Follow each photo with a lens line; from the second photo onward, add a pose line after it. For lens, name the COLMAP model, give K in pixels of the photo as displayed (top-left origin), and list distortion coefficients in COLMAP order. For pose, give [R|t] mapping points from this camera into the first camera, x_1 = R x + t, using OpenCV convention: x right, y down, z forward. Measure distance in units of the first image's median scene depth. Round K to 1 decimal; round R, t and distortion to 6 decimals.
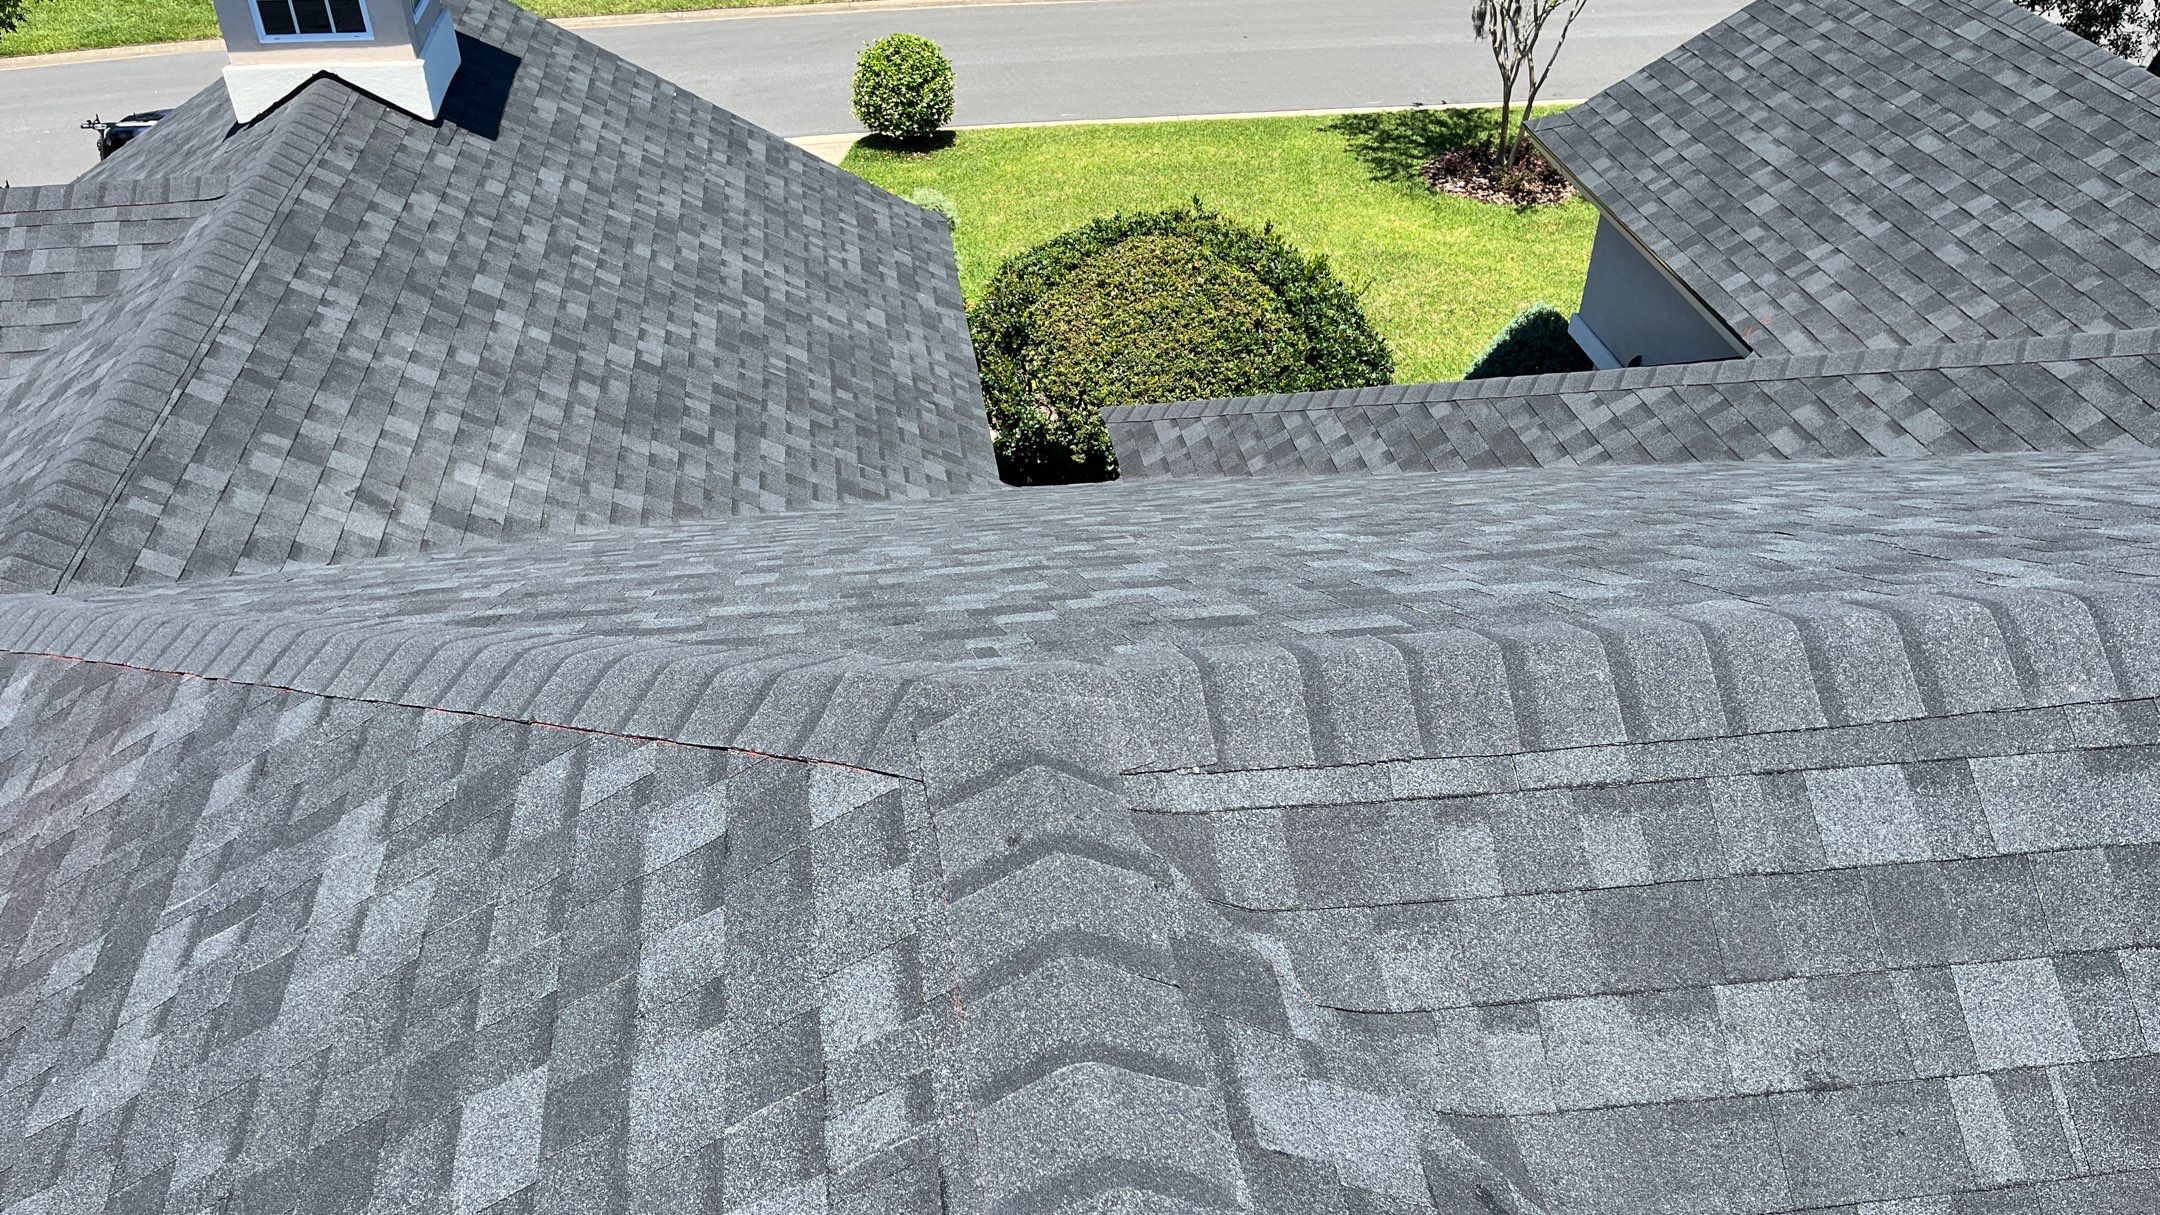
lens RADIAL K [[1808.2, 0, 1079.4], [0, 1808.2, 616.6], [0, 0, 1]] dist [0.073242, -0.076357]
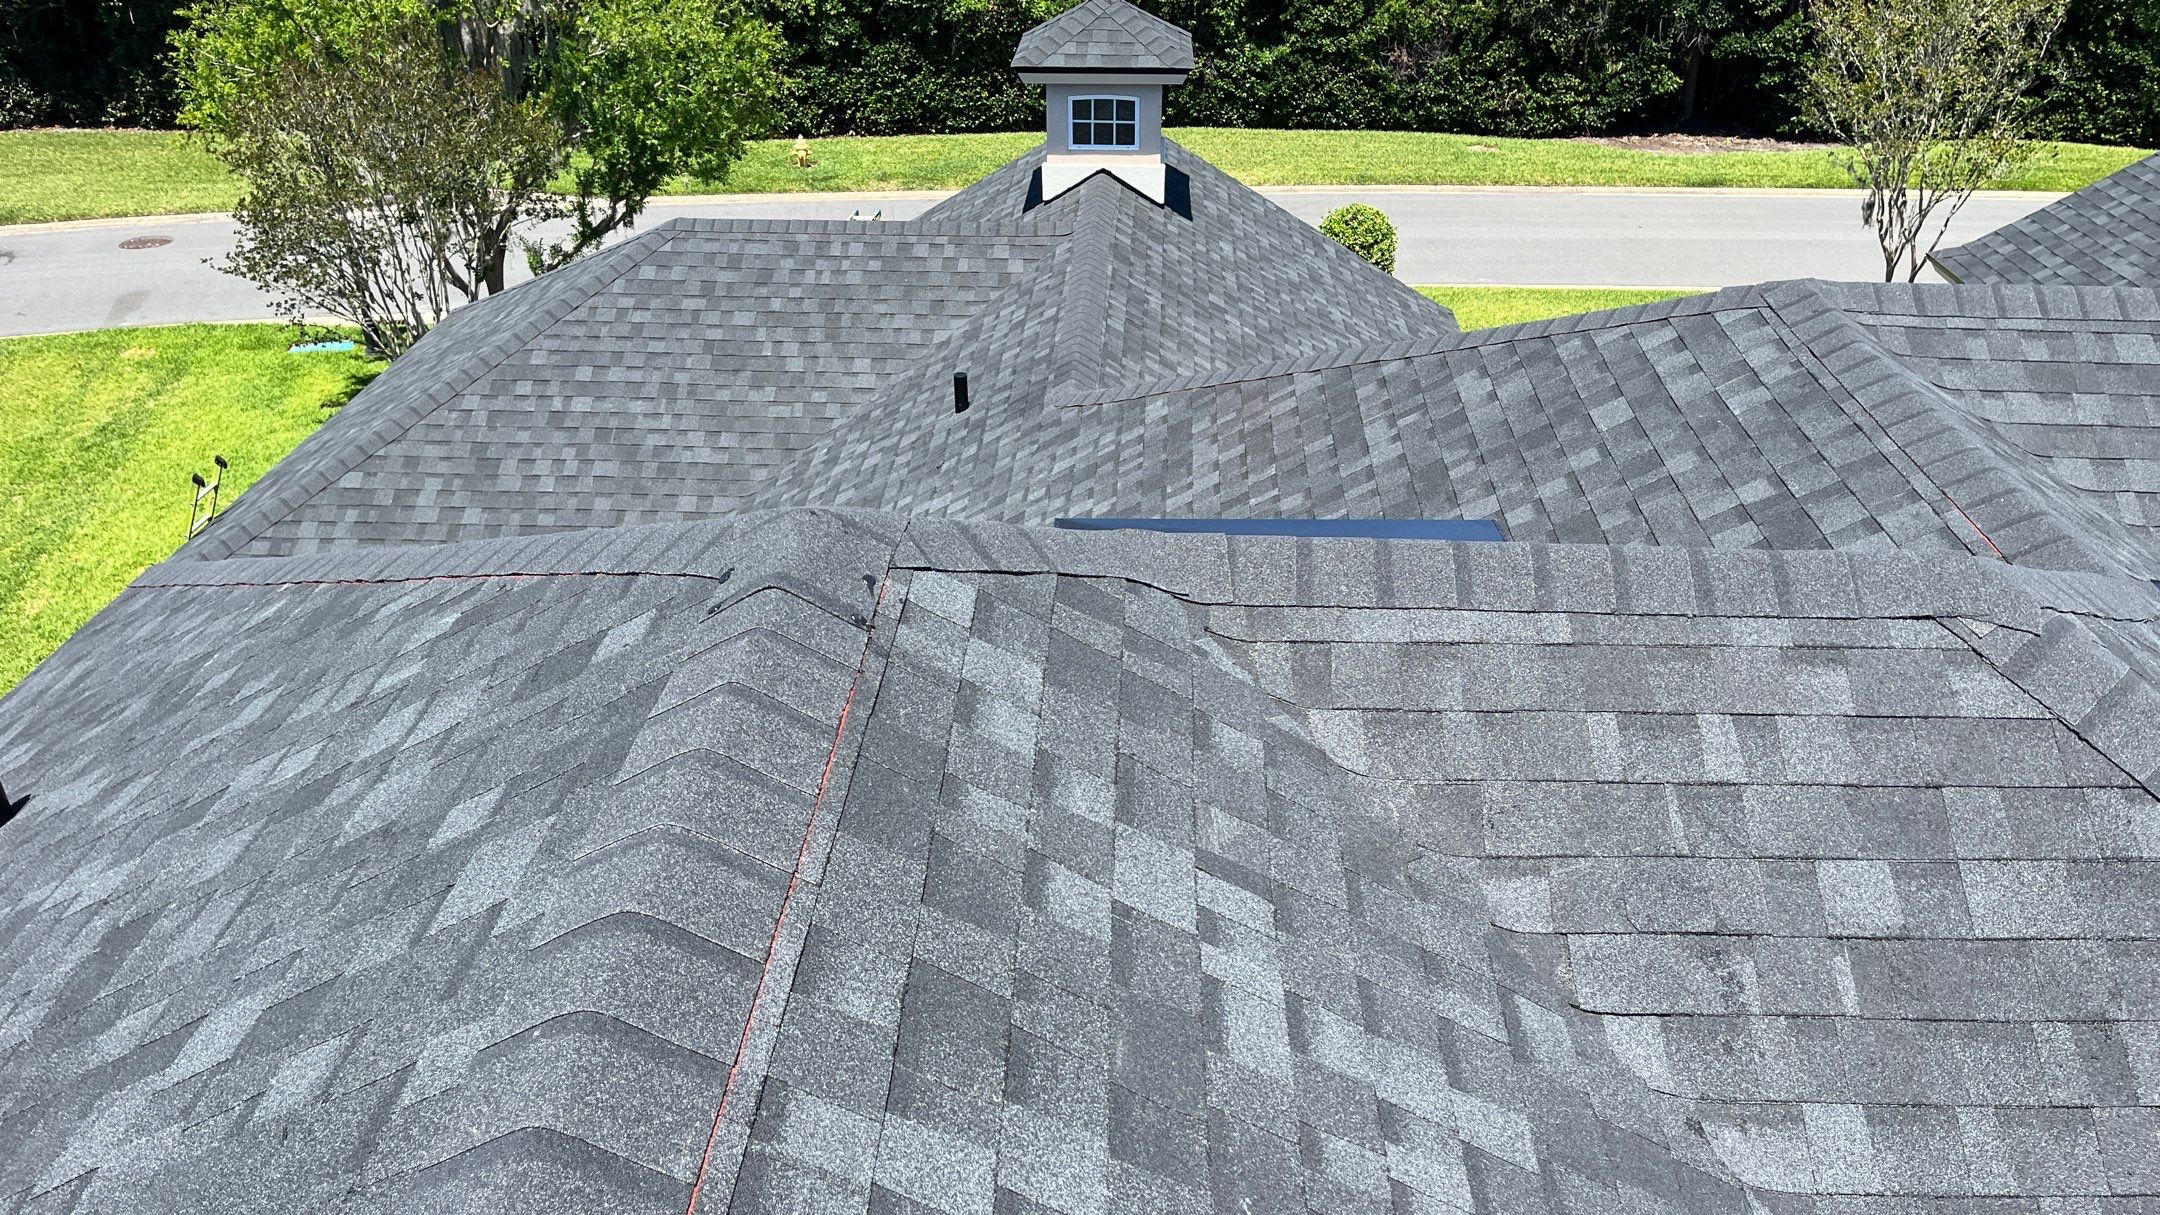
lens RADIAL K [[1808.2, 0, 1078.5], [0, 1808.2, 607.1], [0, 0, 1]] dist [0.073242, -0.076357]
pose [[0.983380, 0.081043, -0.162470, -0.135681], [-0.099231, 0.989280, -0.107141, 0.203204], [0.152046, 0.121483, 0.980879, -0.397364]]
